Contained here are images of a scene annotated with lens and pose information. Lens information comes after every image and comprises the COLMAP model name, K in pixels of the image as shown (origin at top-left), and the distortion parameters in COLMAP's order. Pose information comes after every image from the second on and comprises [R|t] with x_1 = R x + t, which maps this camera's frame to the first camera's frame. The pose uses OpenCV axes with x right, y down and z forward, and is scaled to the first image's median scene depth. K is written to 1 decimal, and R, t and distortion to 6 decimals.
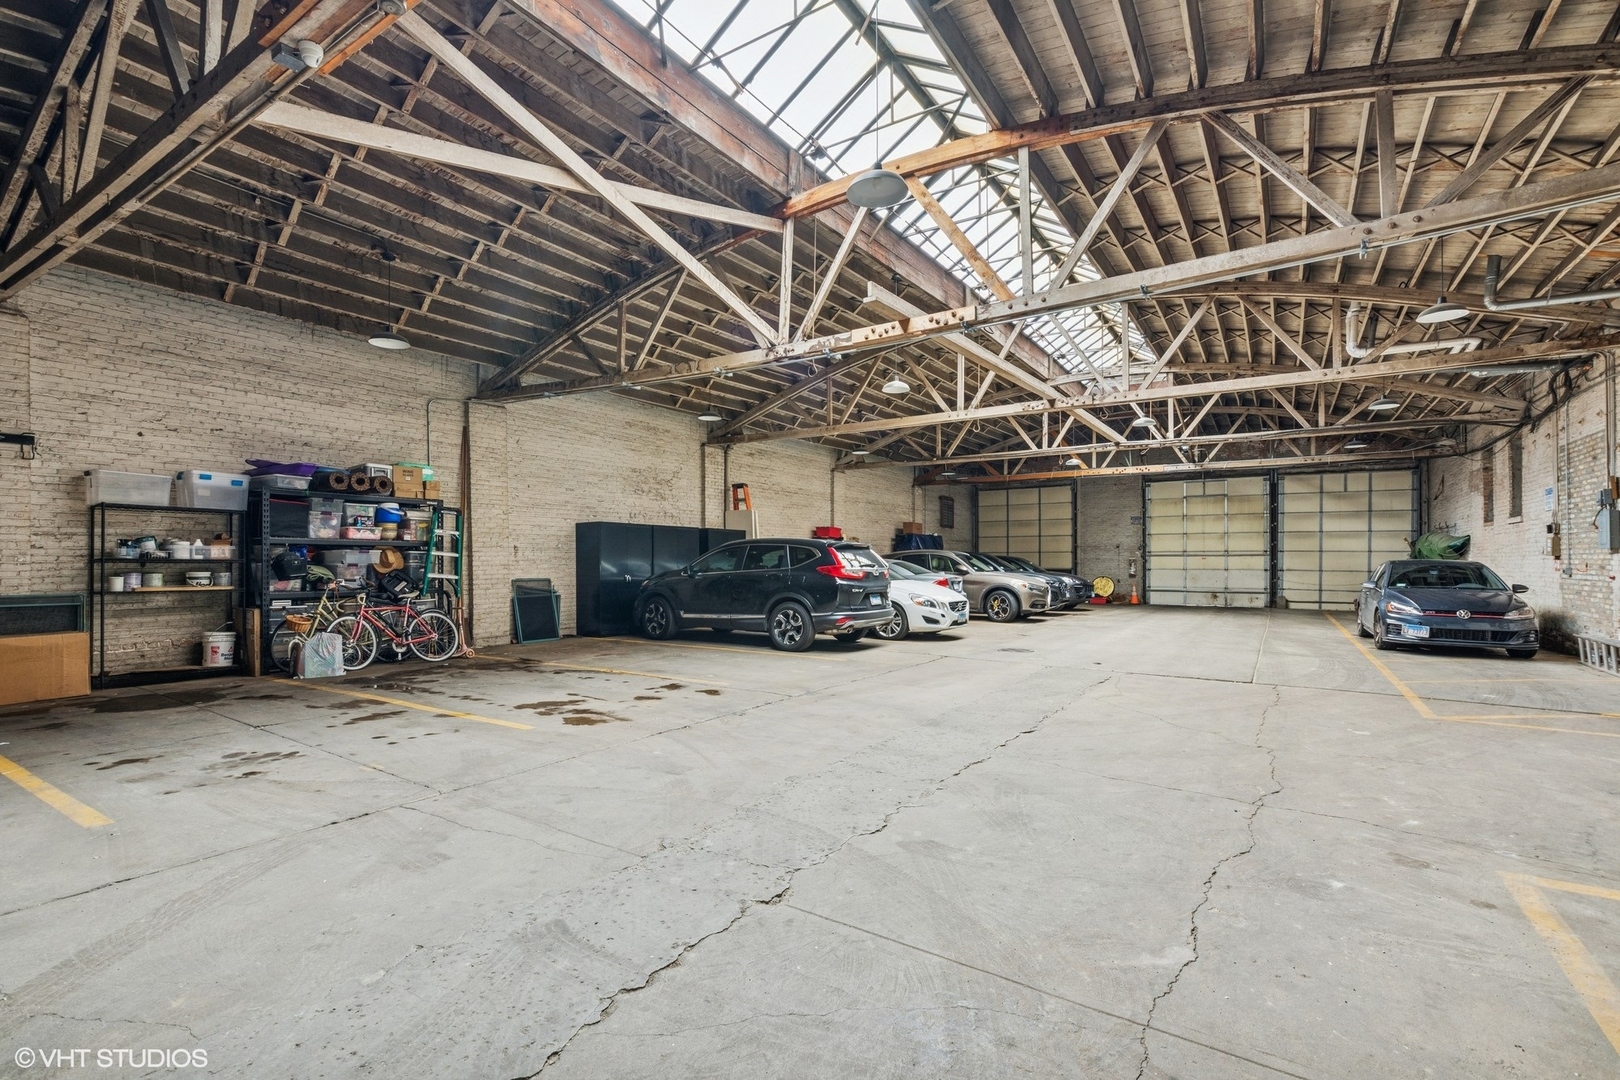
lens RADIAL K [[729.8, 0, 813.8], [0, 729.8, 549.4], [0, 0, 1]] dist [-0.000894, -0.001207]
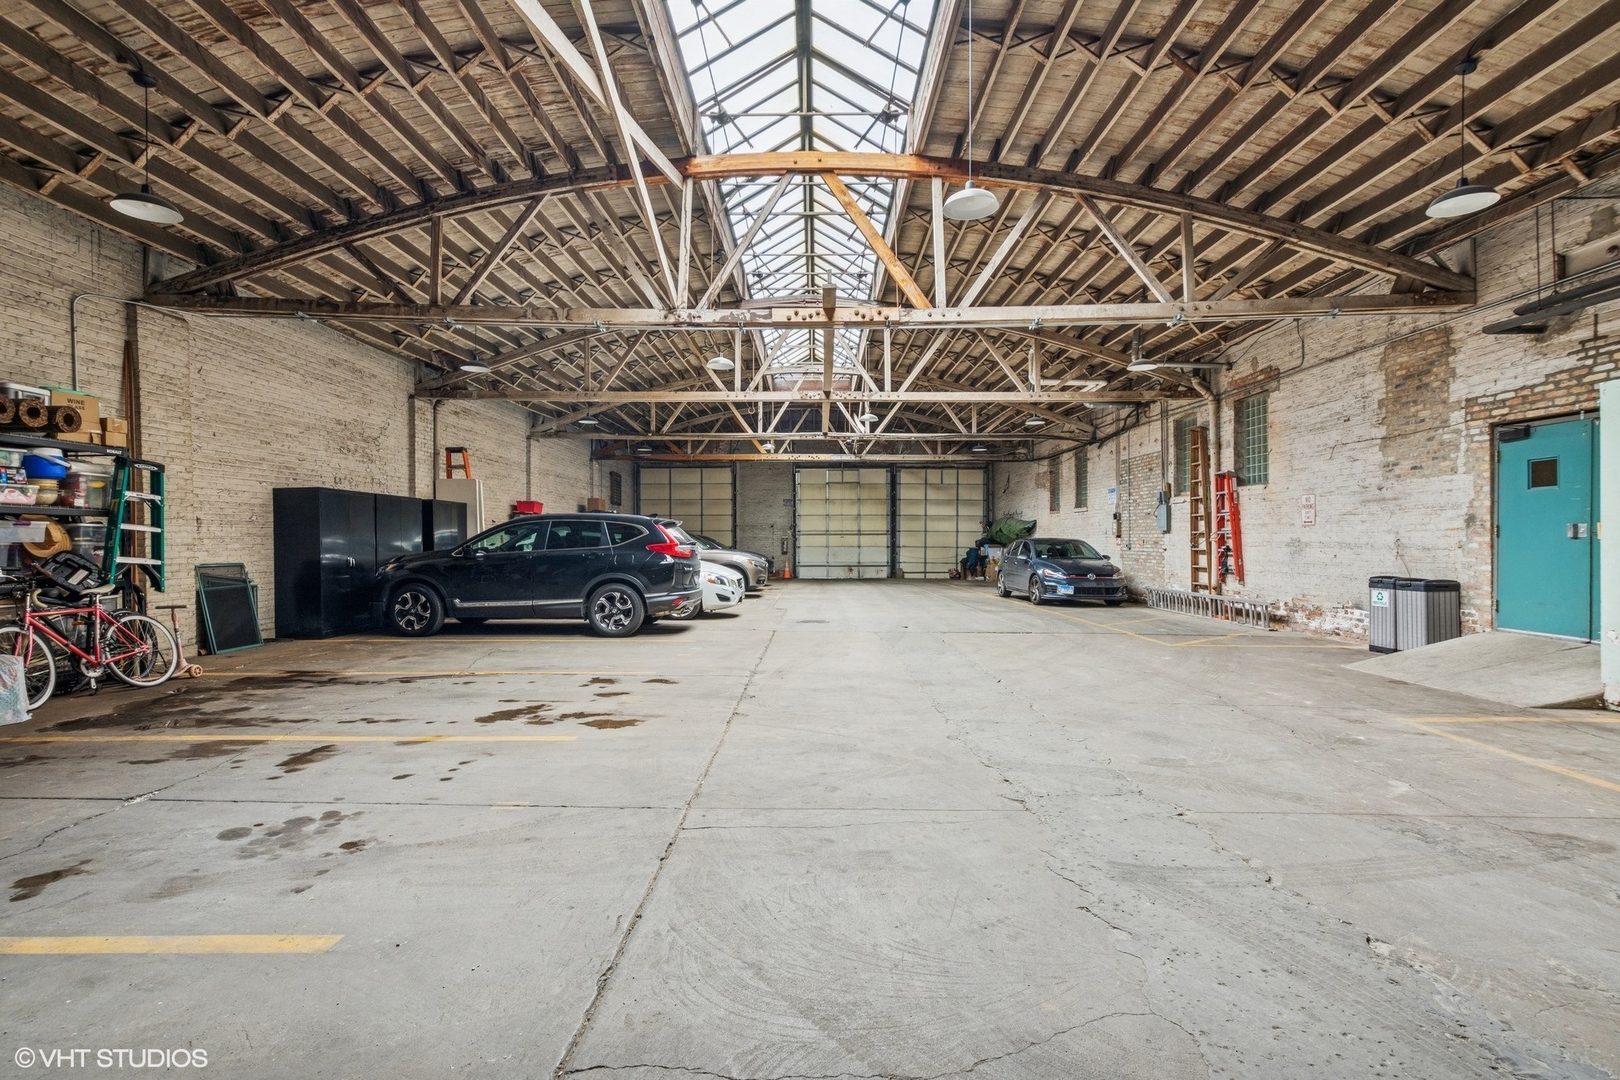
lens RADIAL K [[729.8, 0, 865.4], [0, 729.8, 532.5], [0, 0, 1]] dist [-0.000894, -0.001207]
pose [[0.842361, 0.004448, 0.538896, -0.236845], [-0.007704, 0.999963, 0.003790, 0.002042], [-0.538859, -0.007344, 0.842364, 0.052035]]
